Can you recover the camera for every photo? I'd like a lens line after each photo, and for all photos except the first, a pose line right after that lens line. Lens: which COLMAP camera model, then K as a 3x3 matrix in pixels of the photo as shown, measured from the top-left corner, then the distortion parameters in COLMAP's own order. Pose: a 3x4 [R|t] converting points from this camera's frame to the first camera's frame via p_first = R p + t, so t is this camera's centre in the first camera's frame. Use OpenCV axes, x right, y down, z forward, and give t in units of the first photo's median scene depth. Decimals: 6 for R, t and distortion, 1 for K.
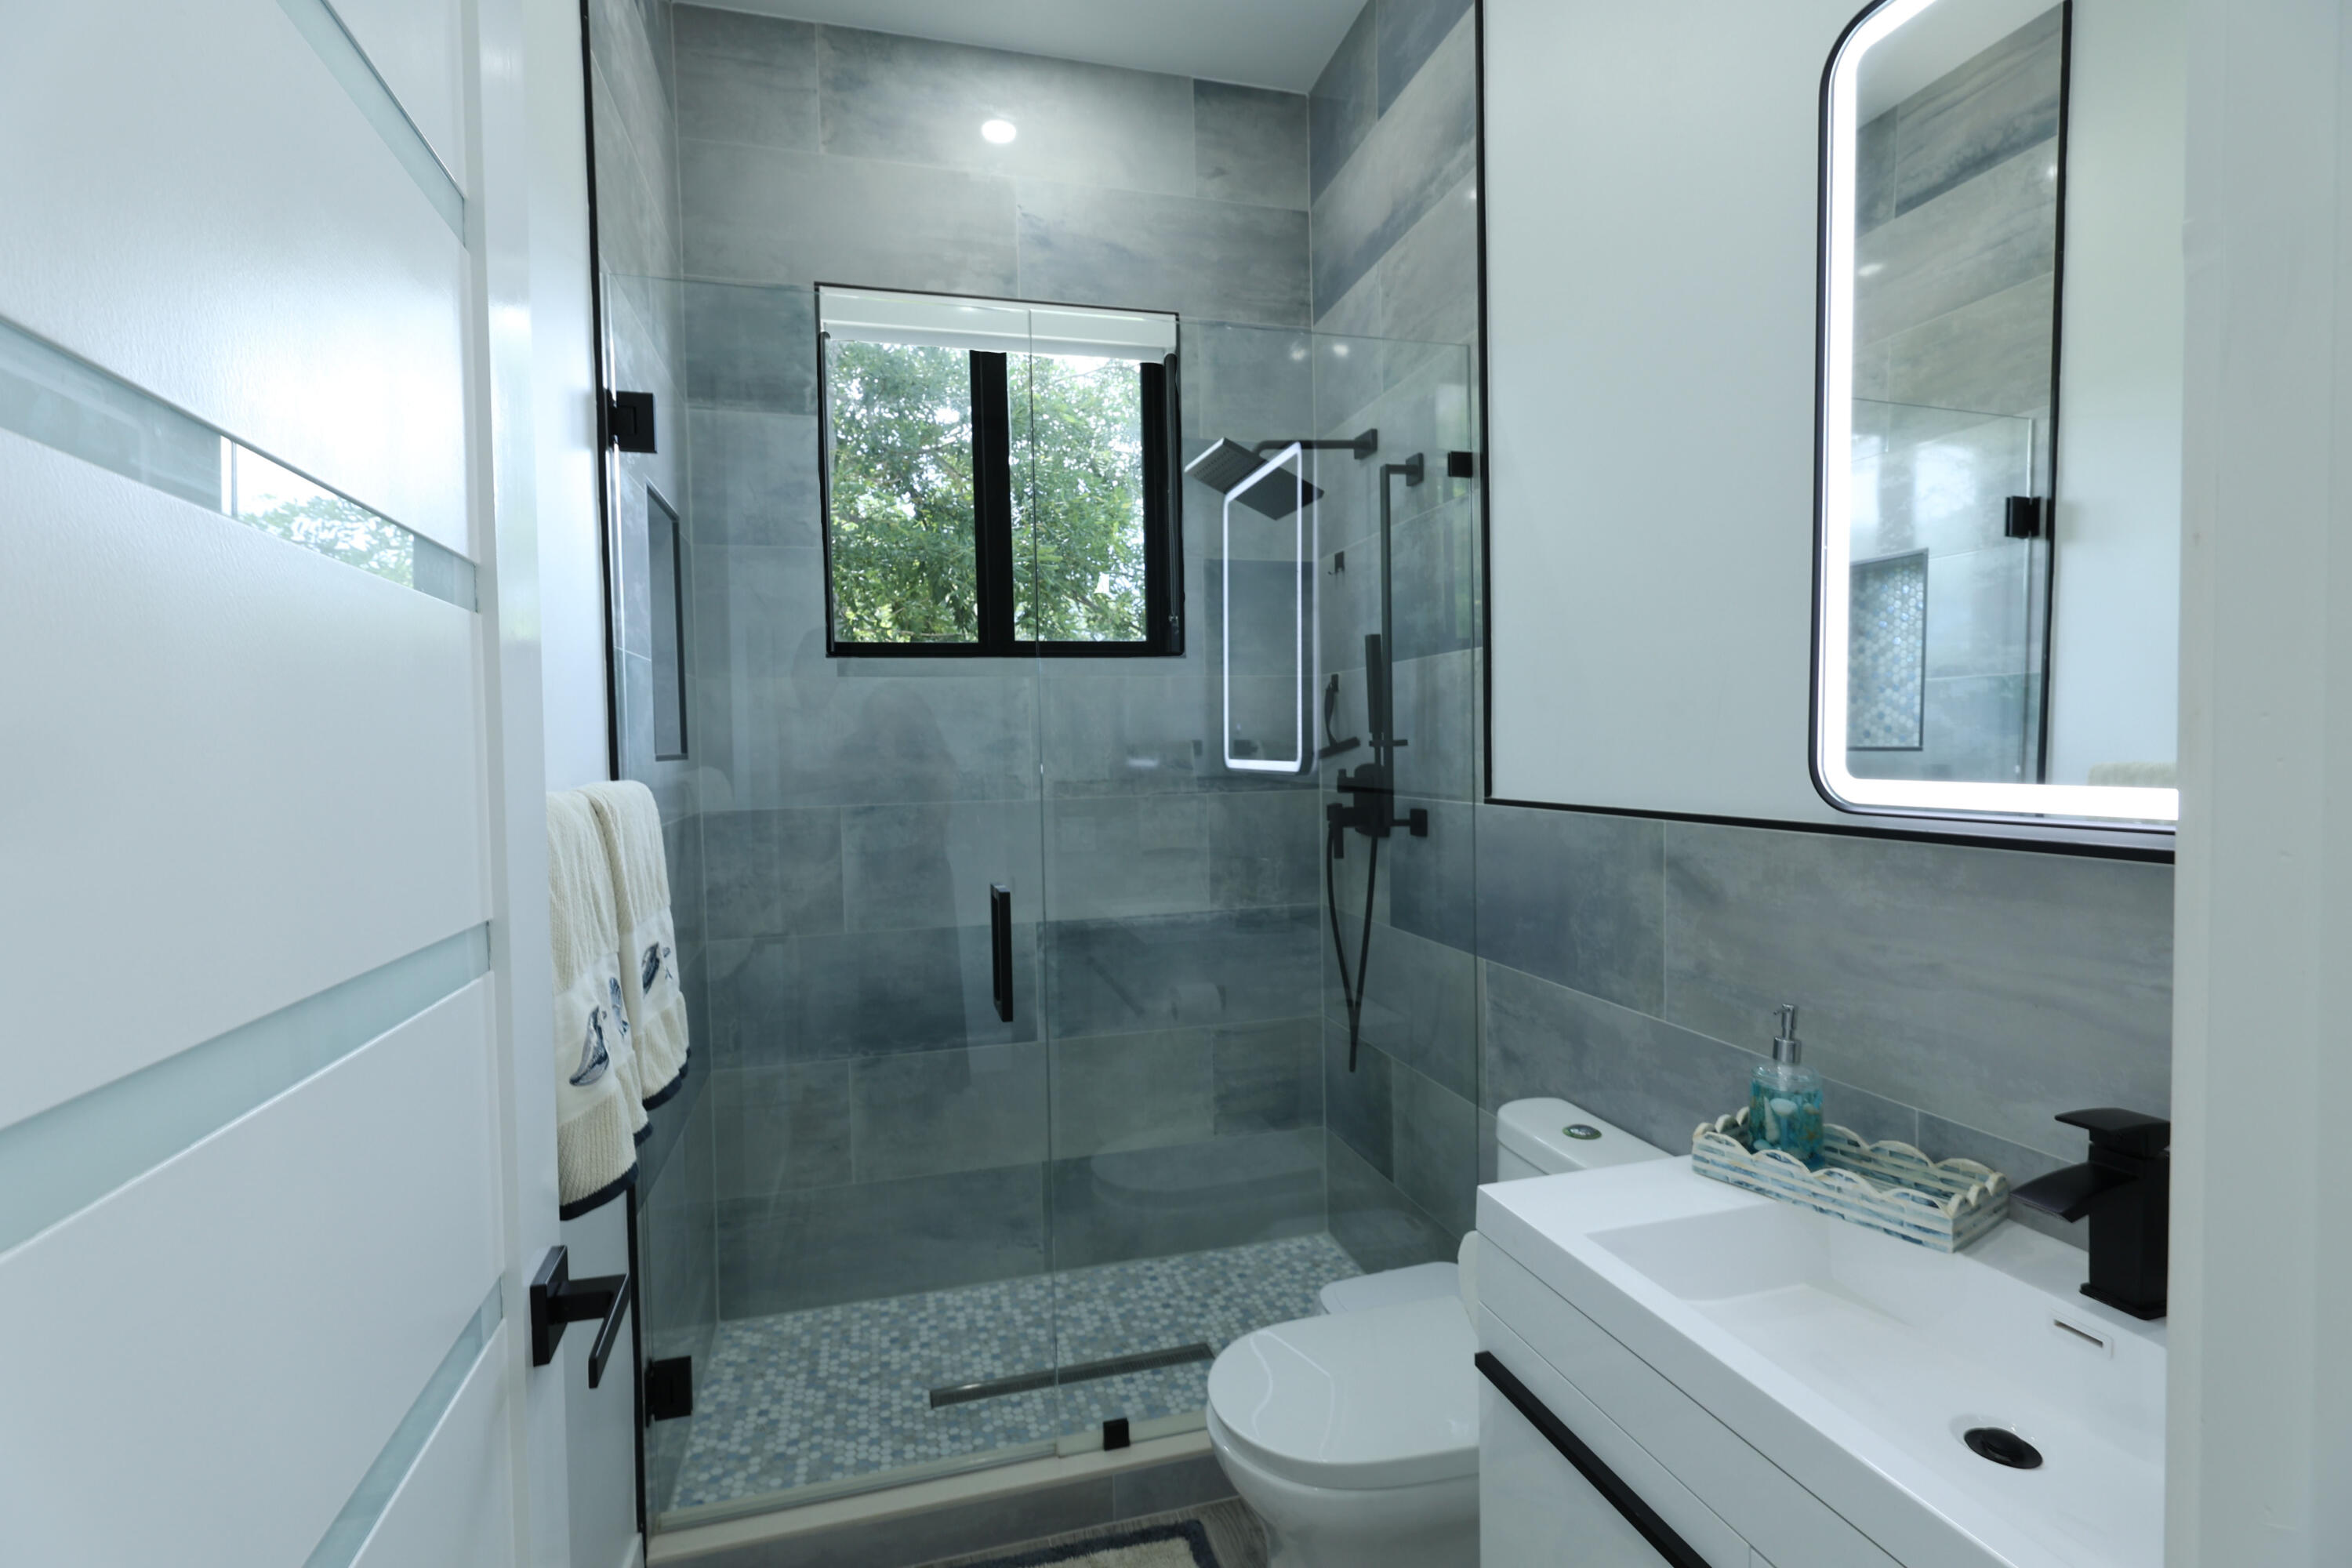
lens RADIAL K [[1076.7, 0, 1176.0], [0, 1076.7, 784.0], [0, 0, 1]] dist [-0.004348, 0.001687]
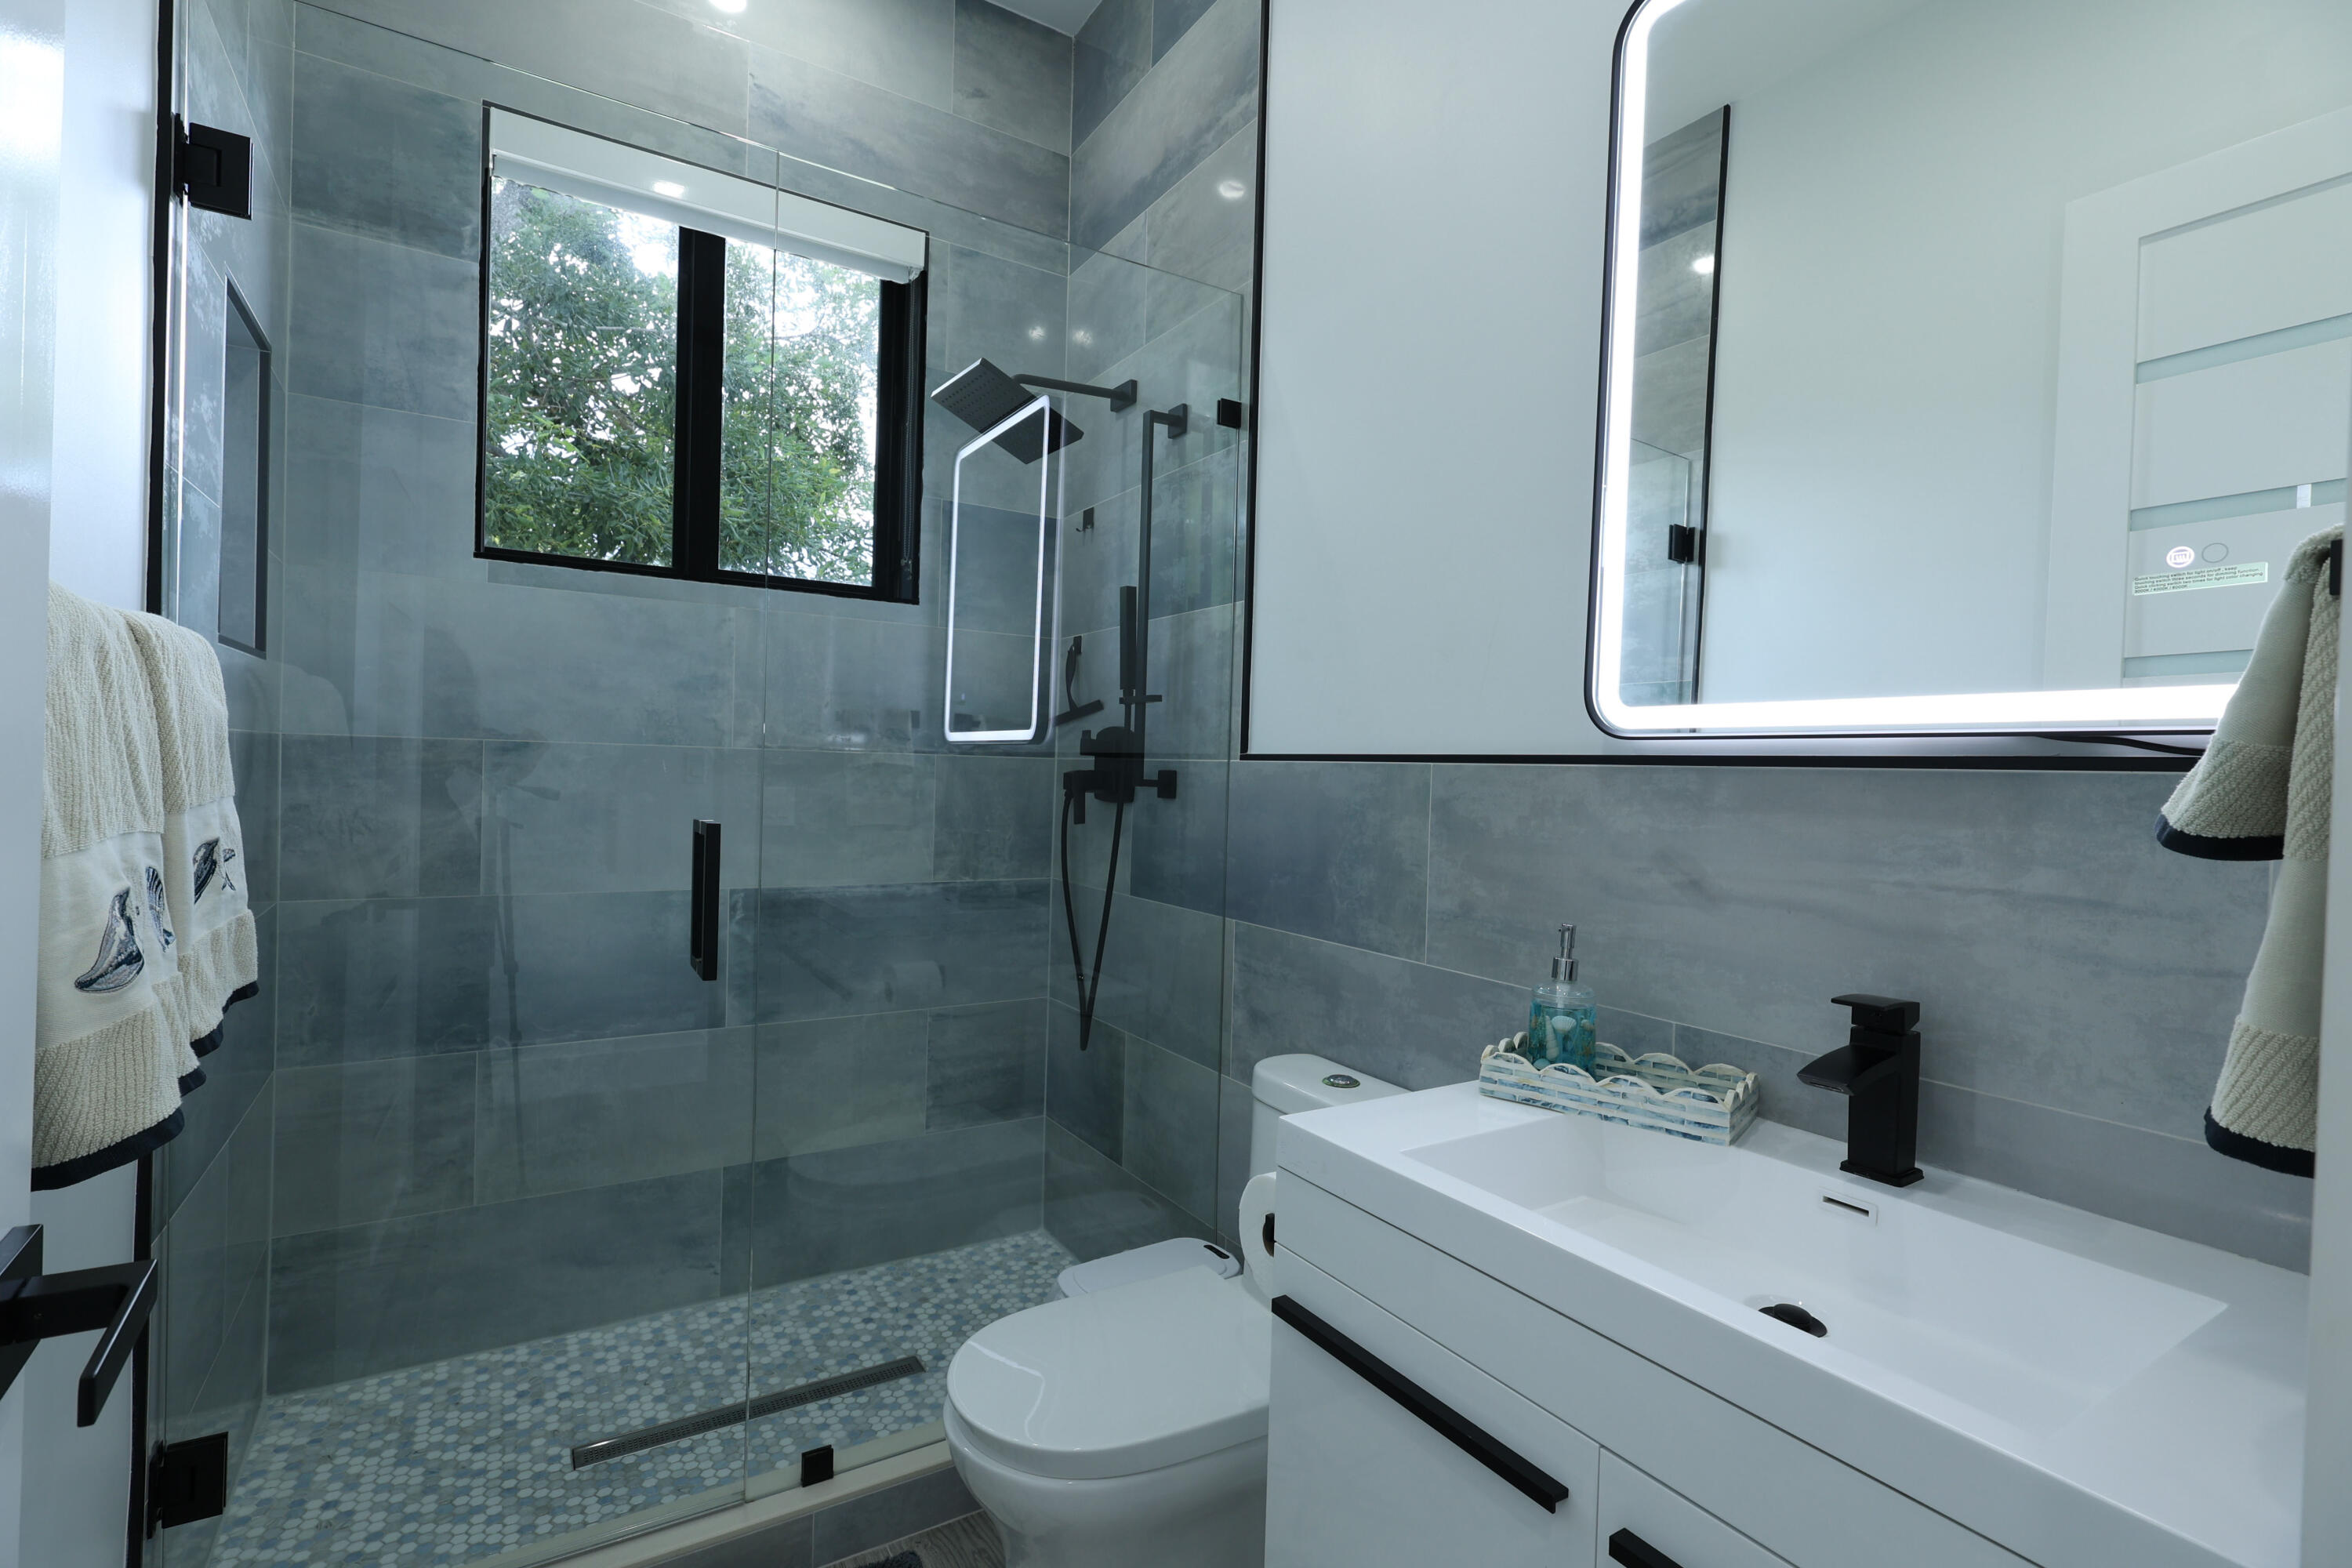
lens RADIAL K [[1076.7, 0, 1176.0], [0, 1076.7, 784.0], [0, 0, 1]] dist [-0.004348, 0.001687]
pose [[0.956742, 0.044145, 0.287567, -0.044633], [-0.037129, 0.998866, -0.029807, 0.064035], [-0.288557, 0.017841, 0.957296, 0.072096]]
